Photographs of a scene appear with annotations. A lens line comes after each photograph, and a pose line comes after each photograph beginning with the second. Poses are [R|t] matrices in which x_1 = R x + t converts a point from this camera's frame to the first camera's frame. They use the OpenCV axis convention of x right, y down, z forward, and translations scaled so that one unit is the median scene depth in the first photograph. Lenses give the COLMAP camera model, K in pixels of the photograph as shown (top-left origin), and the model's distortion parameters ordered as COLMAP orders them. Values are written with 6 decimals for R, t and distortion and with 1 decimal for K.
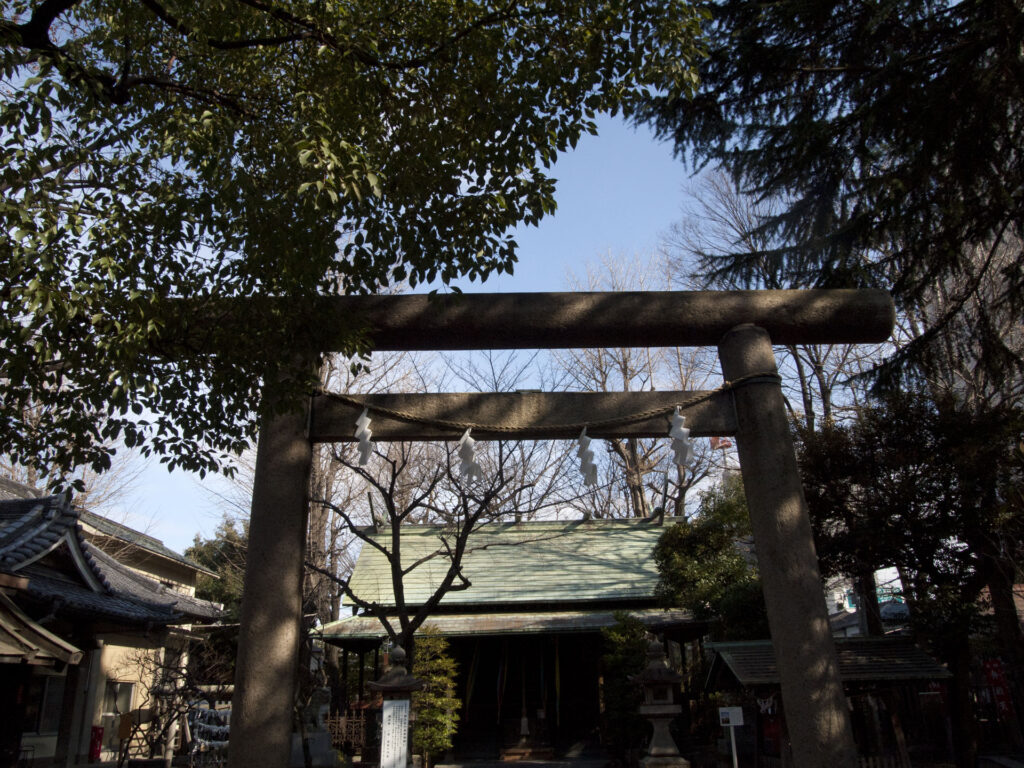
lens RADIAL K [[843.6, 0, 505.0], [0, 843.6, 378.7], [0, 0, 1]] dist [-0.083053, 0.052802]
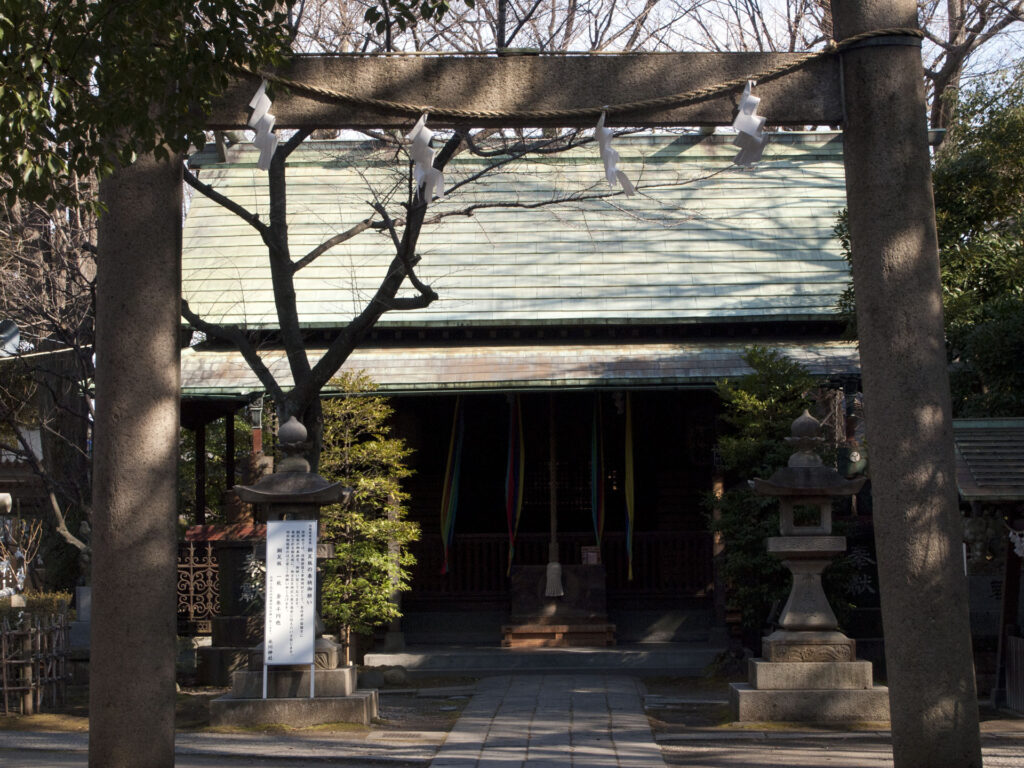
lens RADIAL K [[2953.4, 0, 512.0], [0, 2953.4, 384.0], [0, 0, 1]] dist [-0.082712, -0.378076]
pose [[0.999726, 0.010010, -0.021142, 0.034611], [-0.003064, 0.952062, 0.305891, -0.202456], [0.023190, -0.305742, 0.951832, -0.565985]]
